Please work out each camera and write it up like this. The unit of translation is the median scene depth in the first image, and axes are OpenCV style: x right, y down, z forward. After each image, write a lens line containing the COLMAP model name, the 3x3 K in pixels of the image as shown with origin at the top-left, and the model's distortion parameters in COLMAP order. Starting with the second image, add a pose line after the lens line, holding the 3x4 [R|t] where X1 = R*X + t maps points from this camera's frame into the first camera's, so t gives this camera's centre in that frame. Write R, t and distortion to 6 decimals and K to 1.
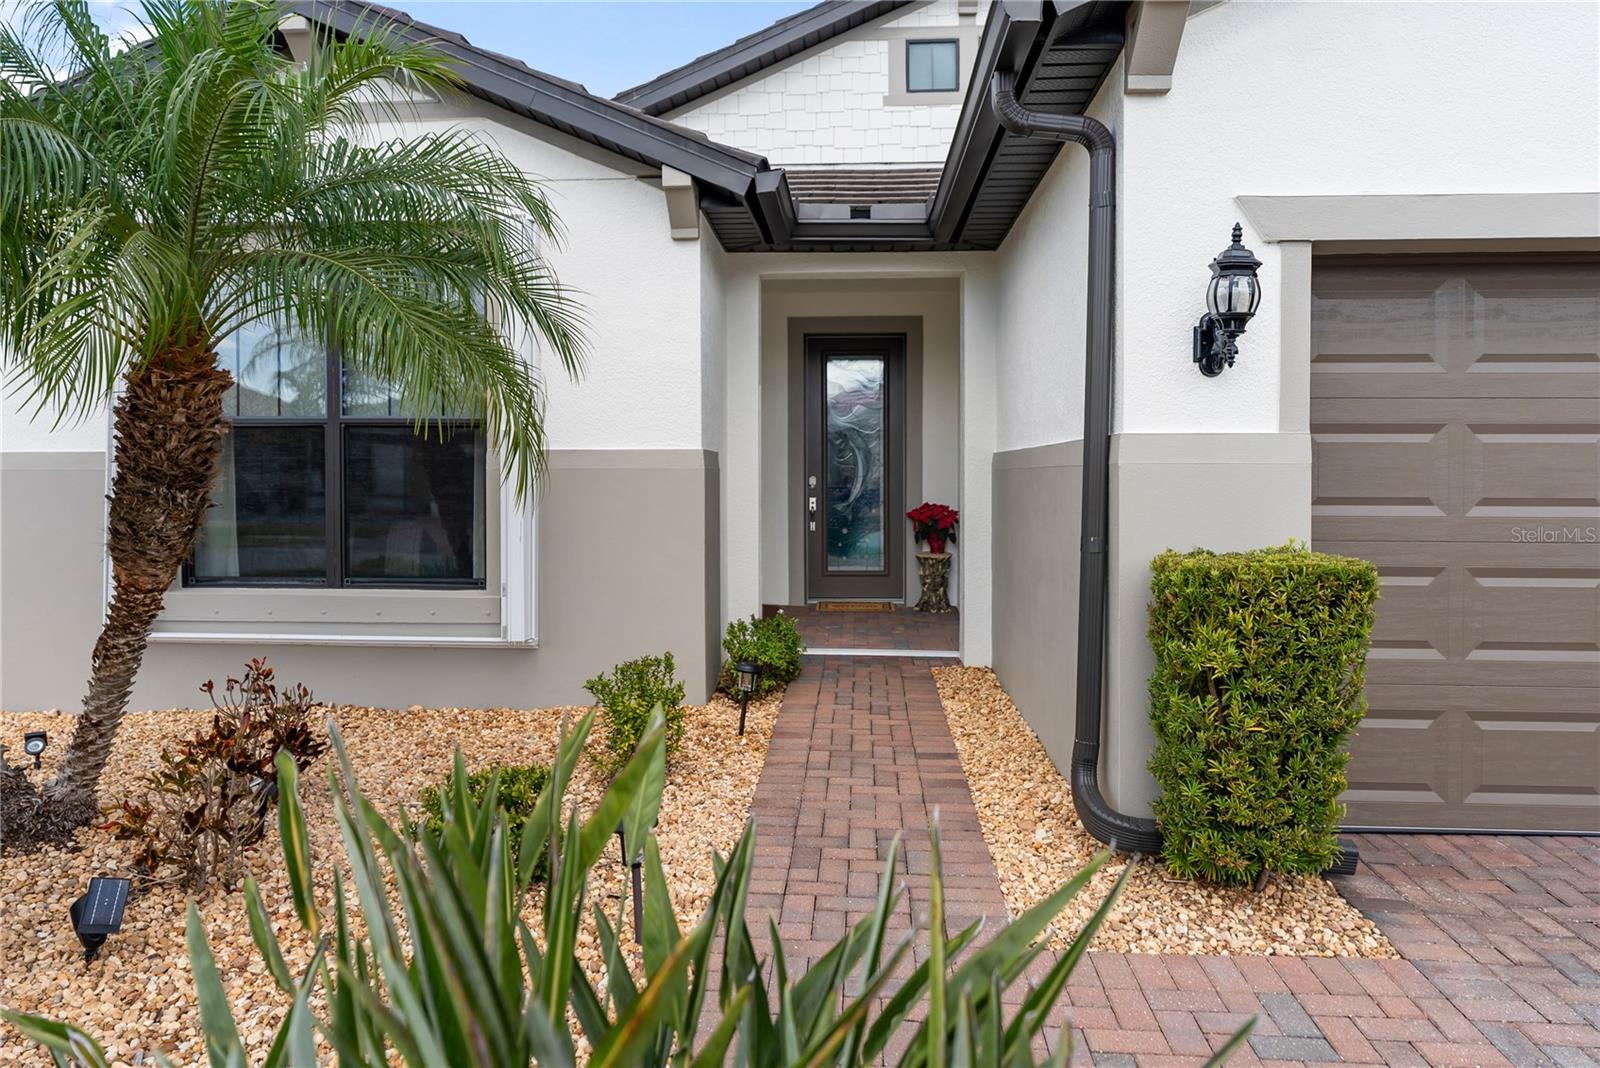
lens RADIAL K [[1060.2, 0, 800.0], [0, 1060.2, 534.0], [0, 0, 1]] dist [0.002793, 0.000773]
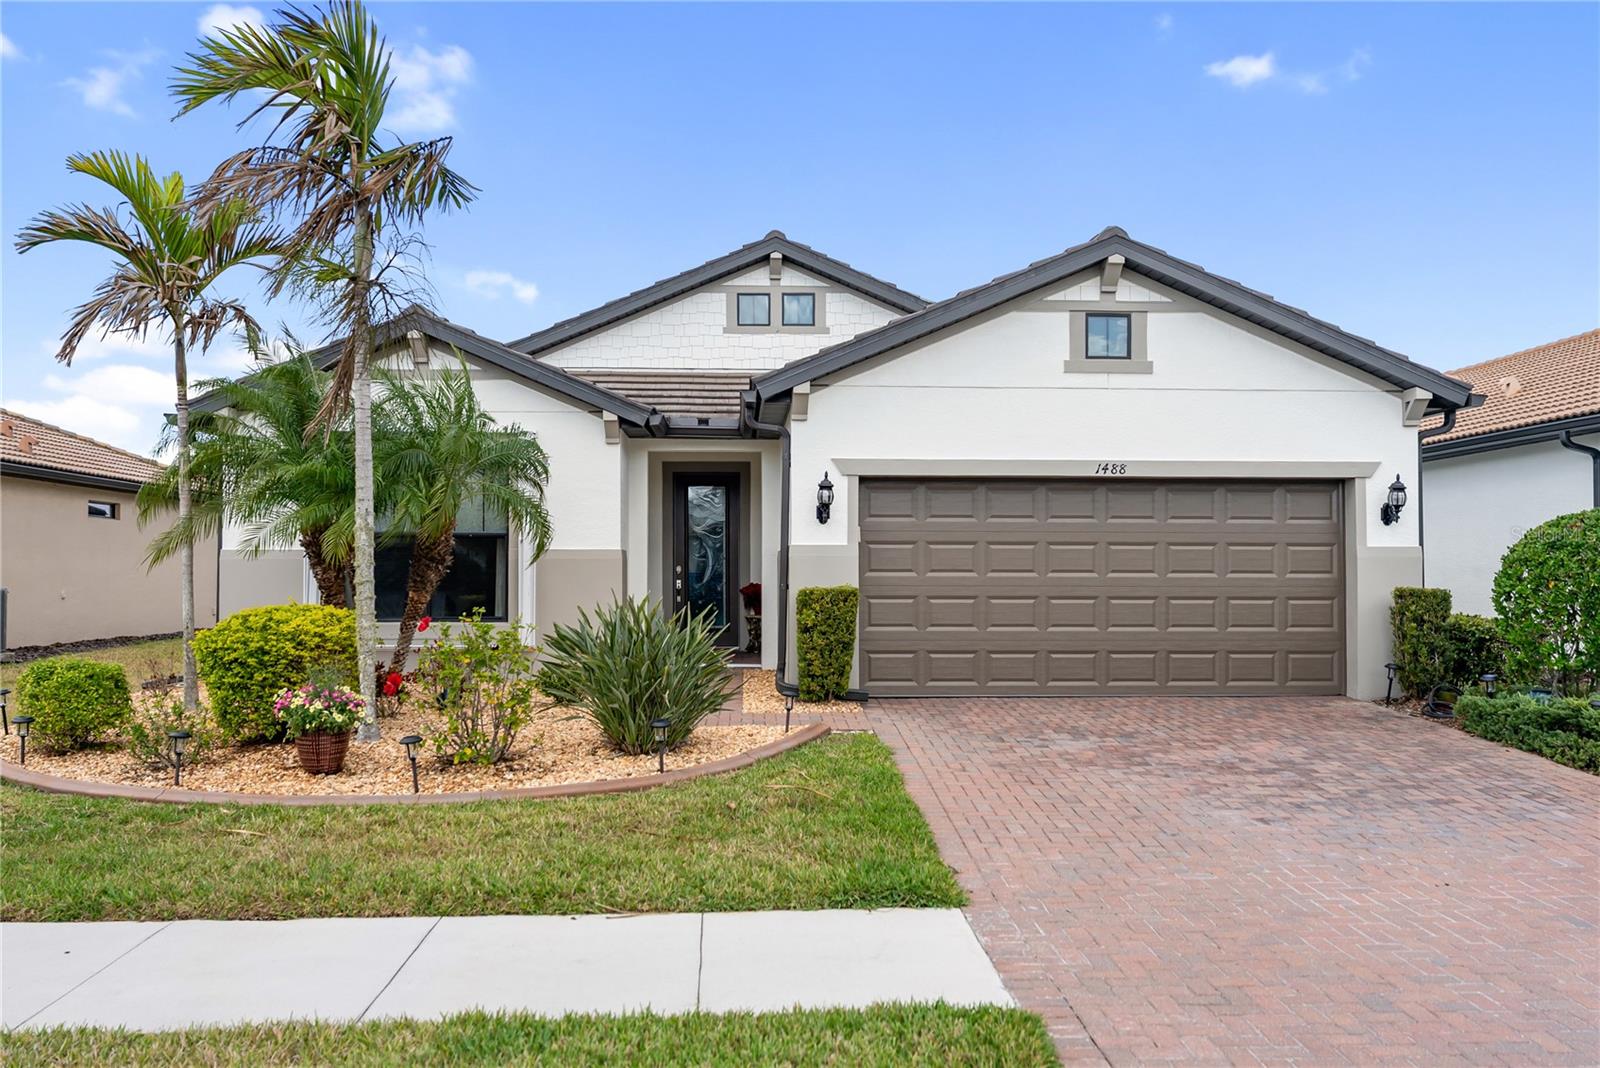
lens RADIAL K [[1303.9, 0, 800.0], [0, 1303.9, 534.0], [0, 0, 1]] dist [-0.001346, -0.000948]
pose [[0.994946, 0.002182, 0.100386, -0.004059], [0.006435, 0.996323, -0.085435, 0.099757], [-0.100203, 0.085649, 0.991274, -1.418964]]
